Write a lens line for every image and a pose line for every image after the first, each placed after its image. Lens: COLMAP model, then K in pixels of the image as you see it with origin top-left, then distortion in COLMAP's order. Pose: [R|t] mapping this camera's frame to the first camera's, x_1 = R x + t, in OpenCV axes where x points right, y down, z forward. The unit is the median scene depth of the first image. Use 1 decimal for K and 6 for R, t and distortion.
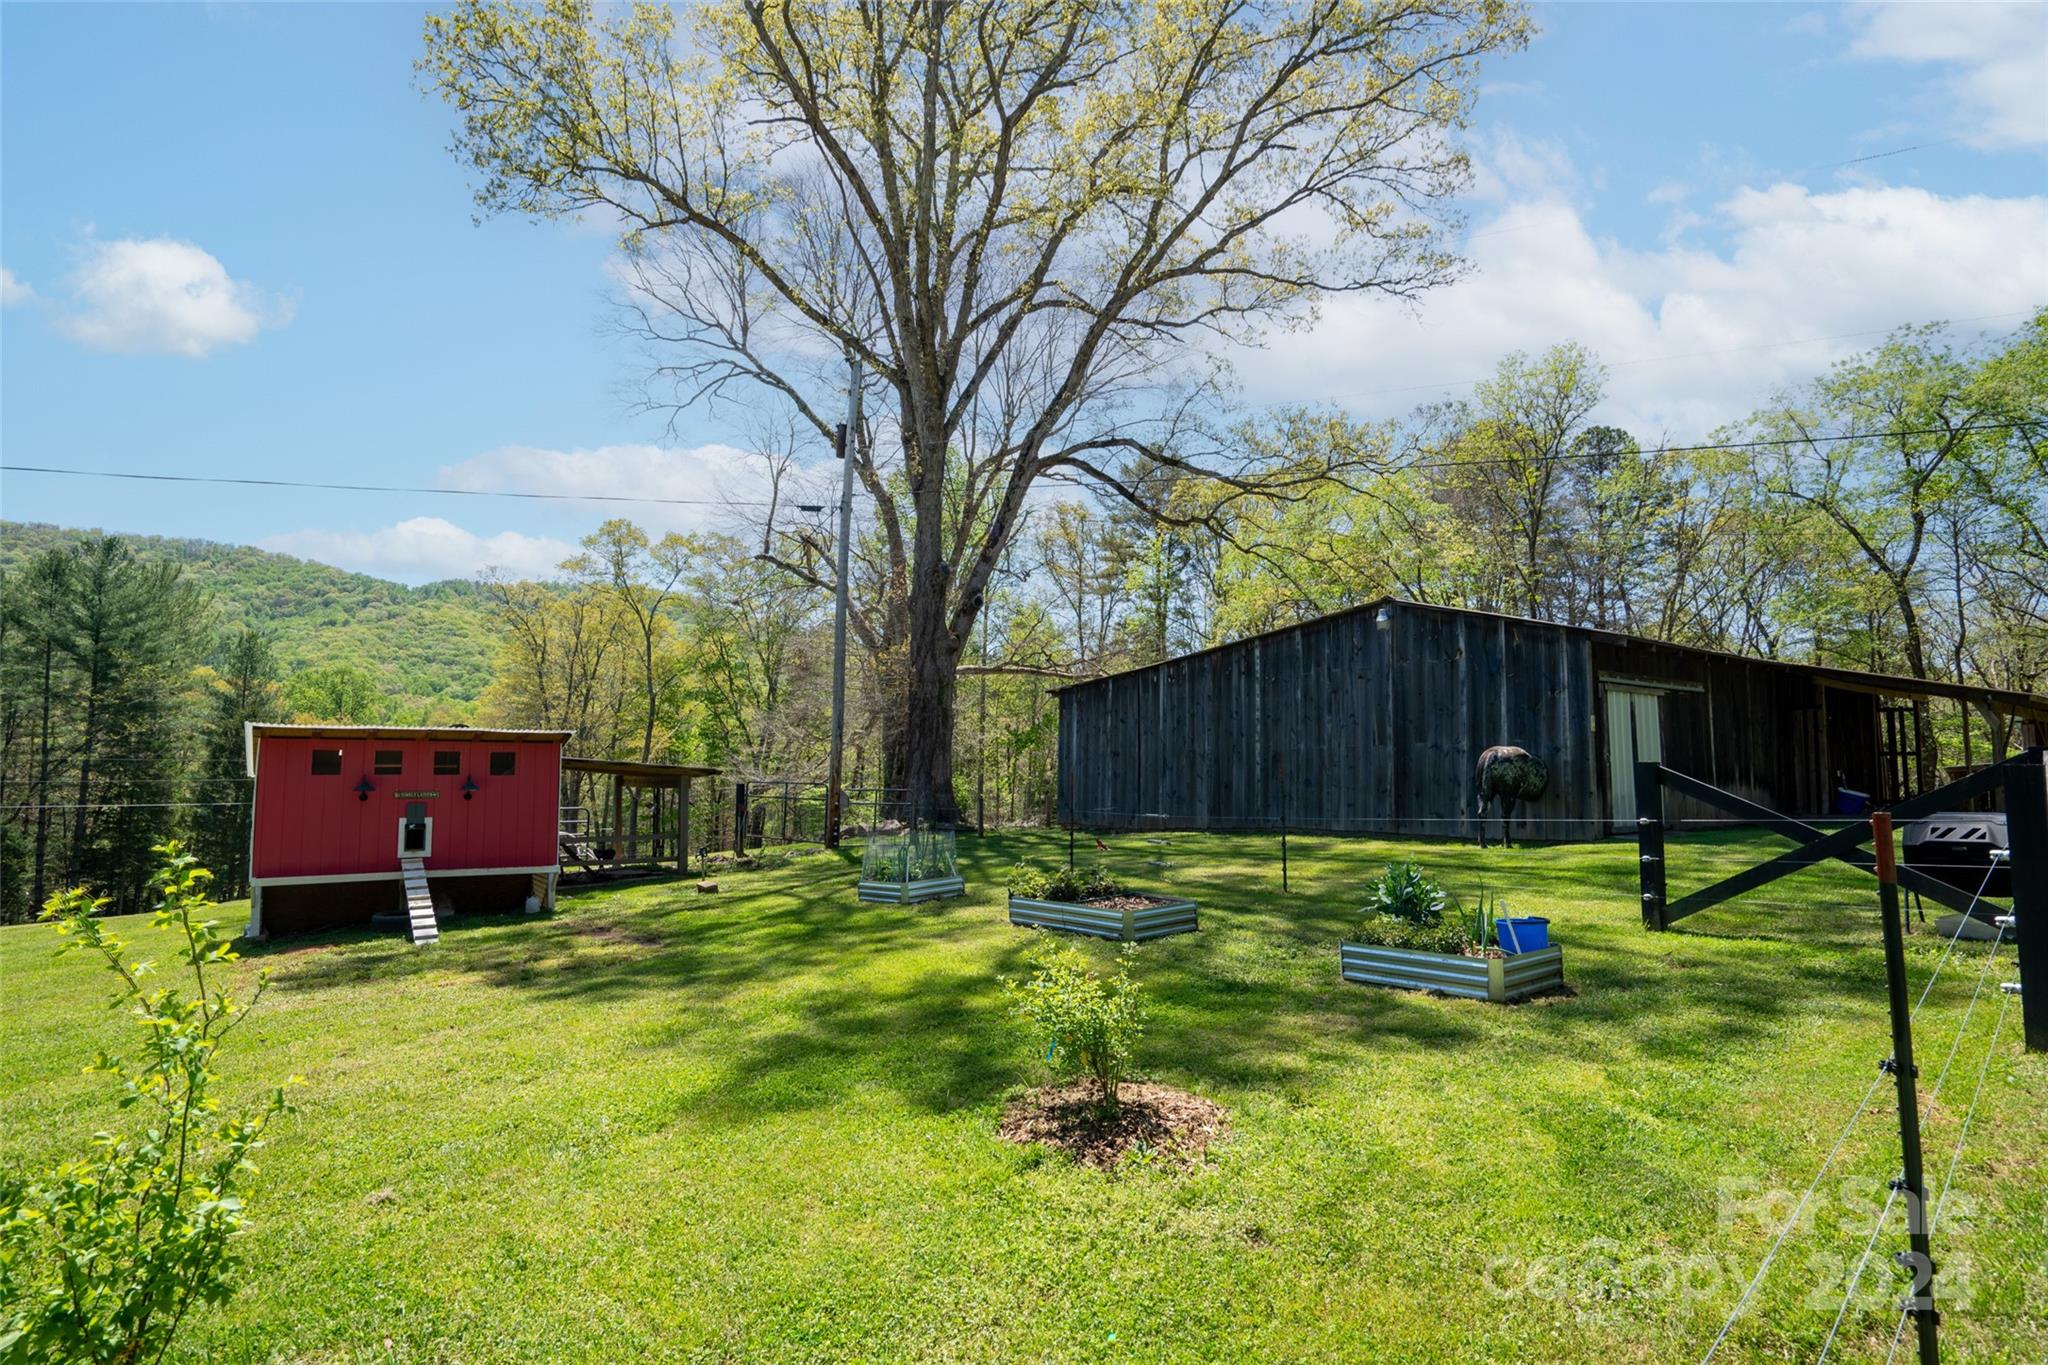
lens RADIAL K [[1071.9, 0, 1024.0], [0, 1071.9, 682.5], [0, 0, 1]] dist [-0.022730, 0.017363]
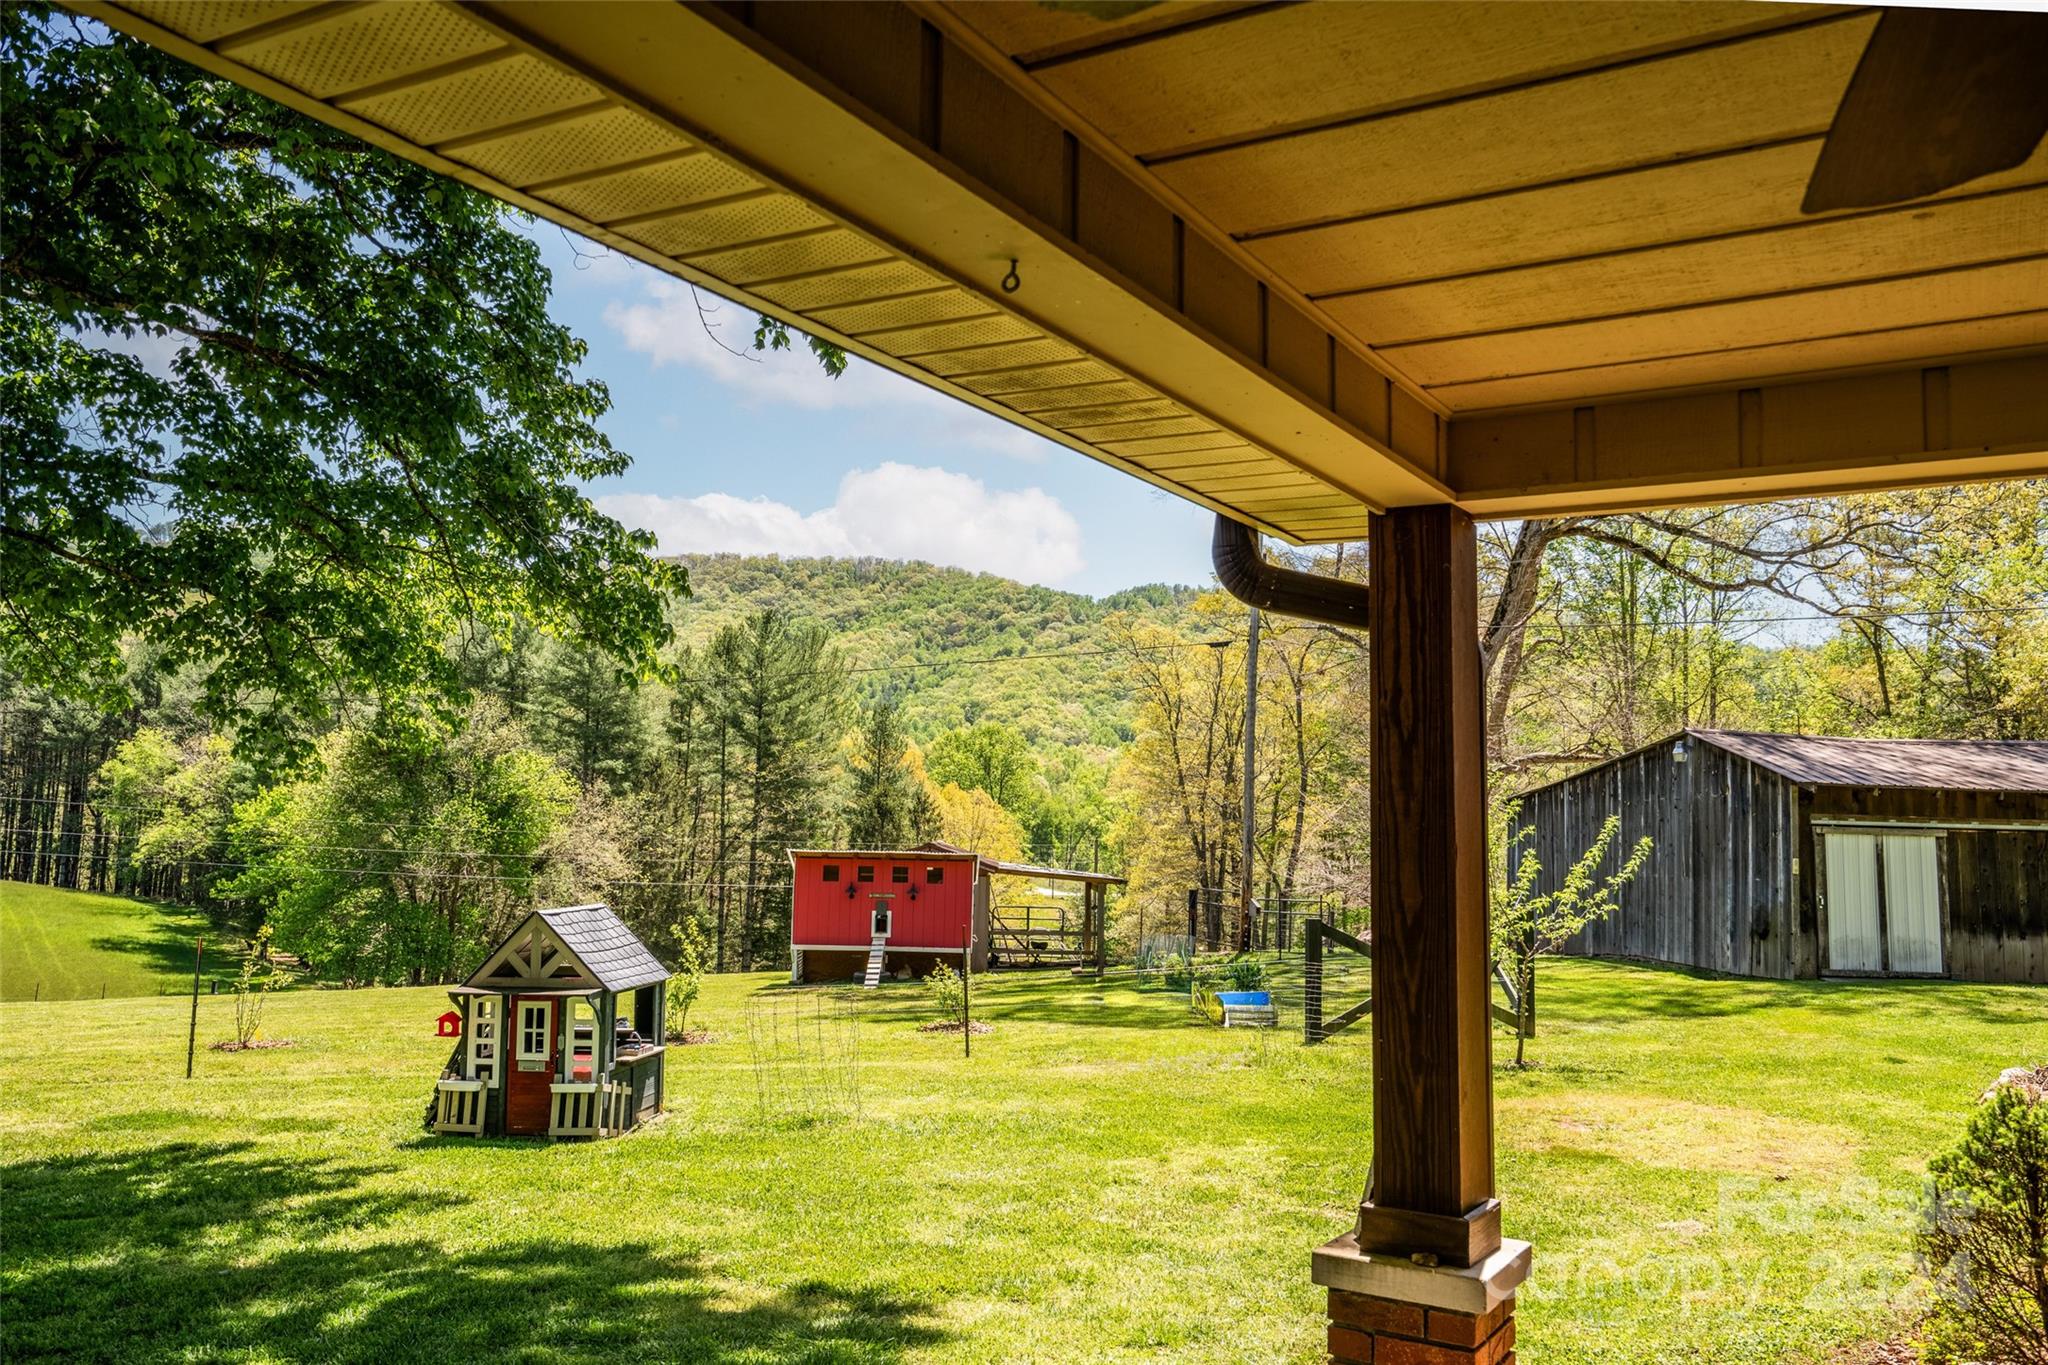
lens RADIAL K [[1642.8, 0, 1024.0], [0, 1642.8, 682.5], [0, 0, 1]] dist [0.004918, 0.002201]
pose [[0.843173, -0.034408, -0.536541, 0.153173], [0.022880, 0.999342, -0.028132, -0.022487], [0.537156, 0.011444, 0.843405, -0.152528]]
